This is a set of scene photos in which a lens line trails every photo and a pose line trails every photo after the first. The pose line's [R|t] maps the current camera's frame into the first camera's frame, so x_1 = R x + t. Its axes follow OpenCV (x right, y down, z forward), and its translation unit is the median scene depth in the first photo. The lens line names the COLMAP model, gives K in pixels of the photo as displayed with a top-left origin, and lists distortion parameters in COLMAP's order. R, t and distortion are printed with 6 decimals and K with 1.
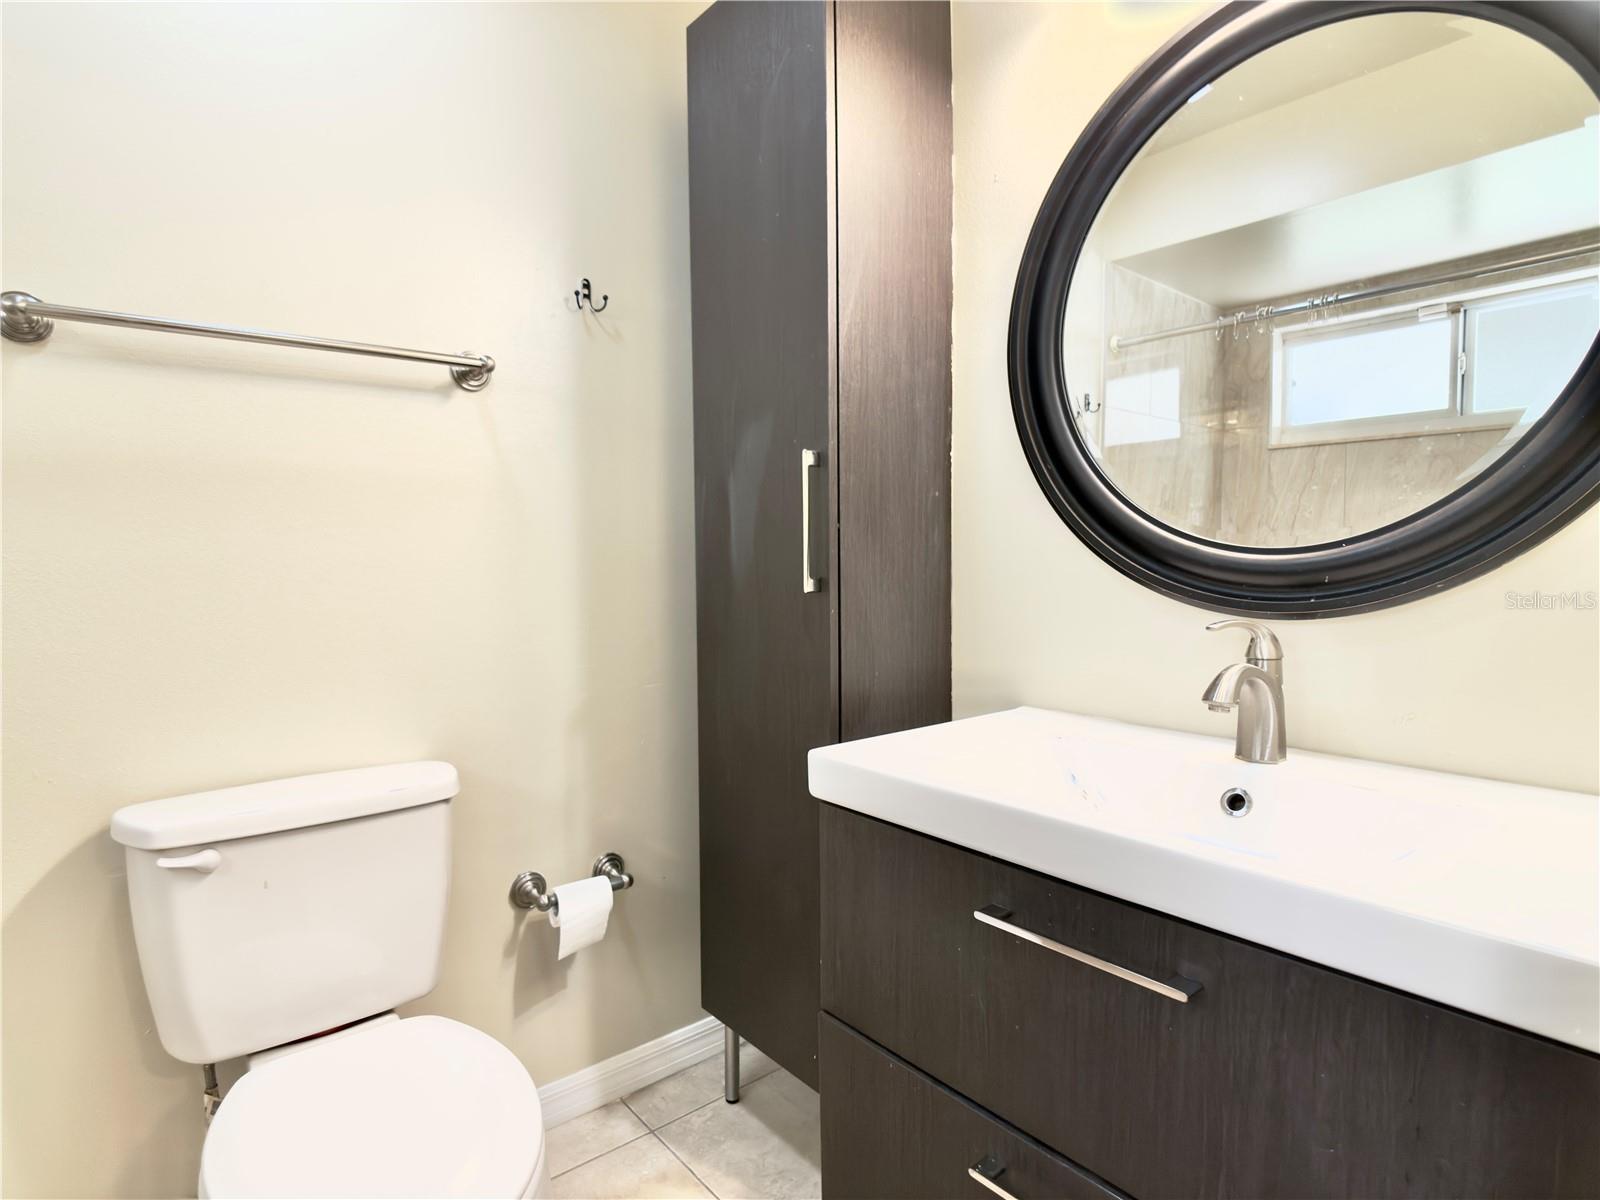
lens RADIAL K [[841.3, 0, 791.7], [0, 841.3, 604.9], [0, 0, 1]] dist [-0.018828, 0.000030]
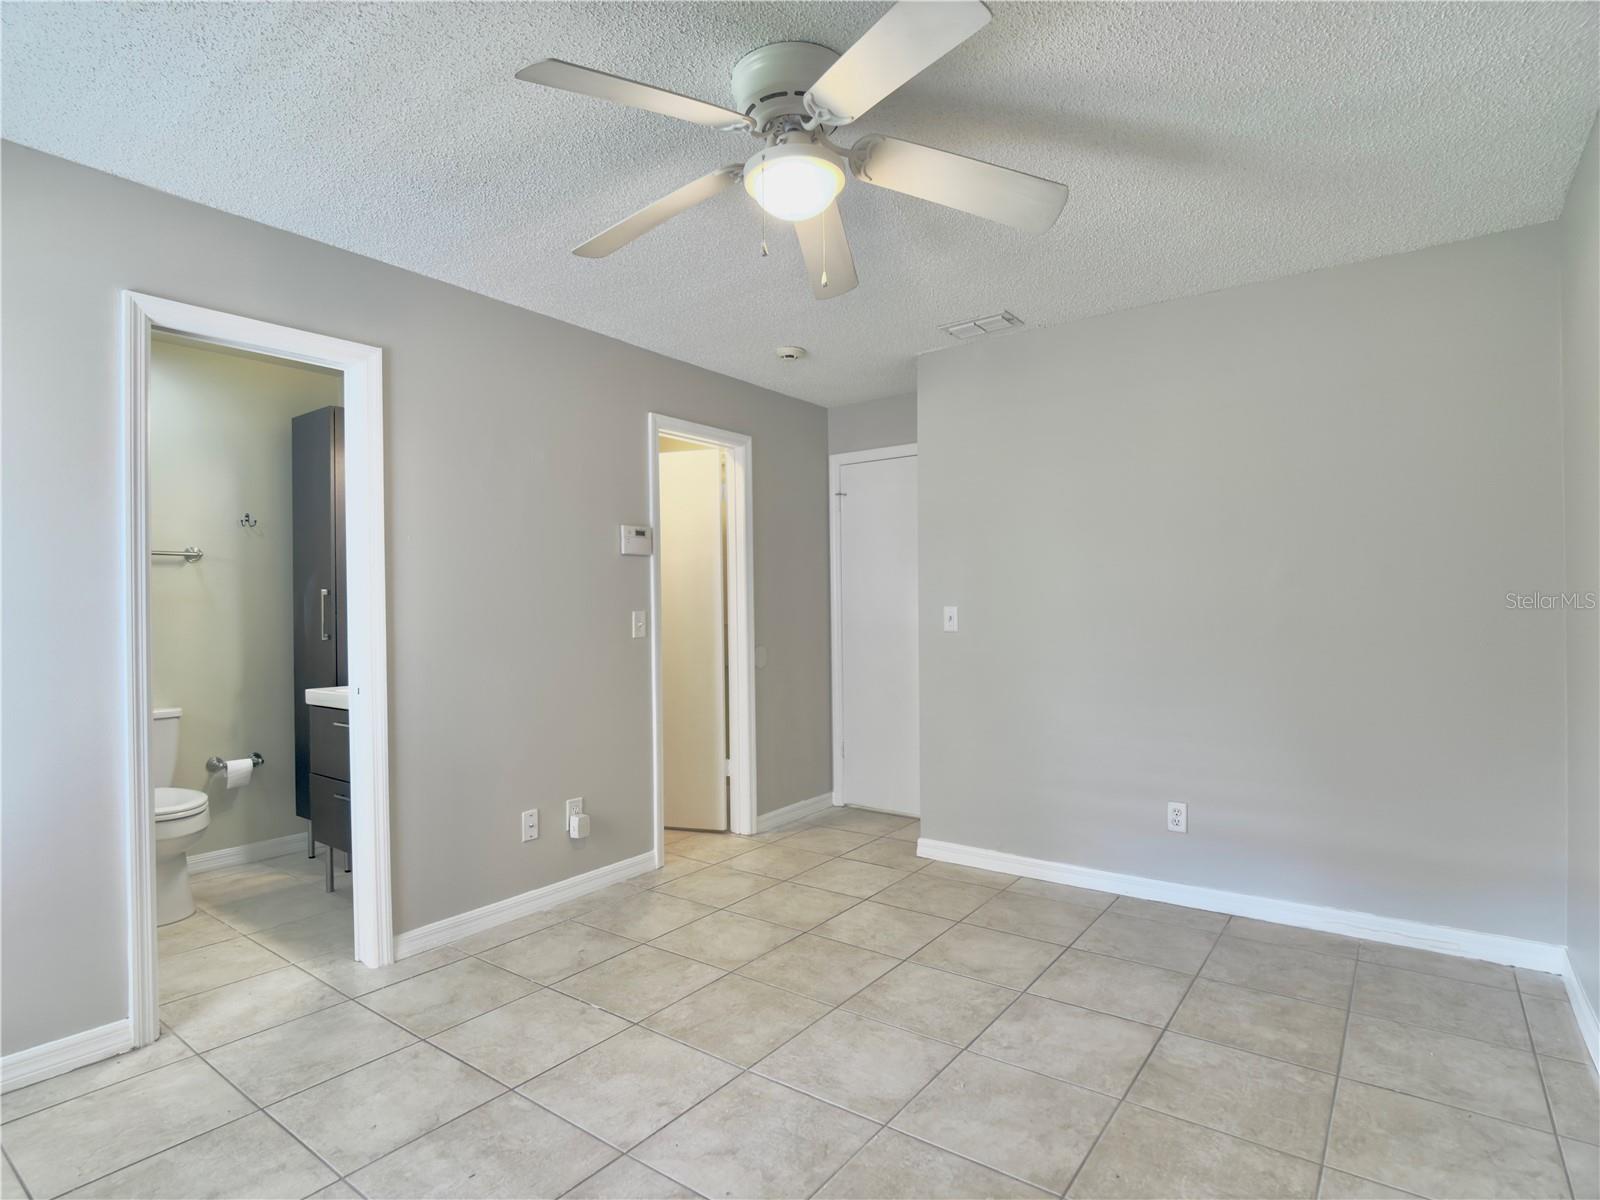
lens RADIAL K [[841.3, 0, 791.7], [0, 841.3, 604.9], [0, 0, 1]] dist [-0.018828, 0.000030]
pose [[0.977104, -0.007348, 0.212633, 0.823454], [0.021047, 0.997840, -0.062230, 0.065297], [-0.211717, 0.065280, 0.975148, -1.769994]]
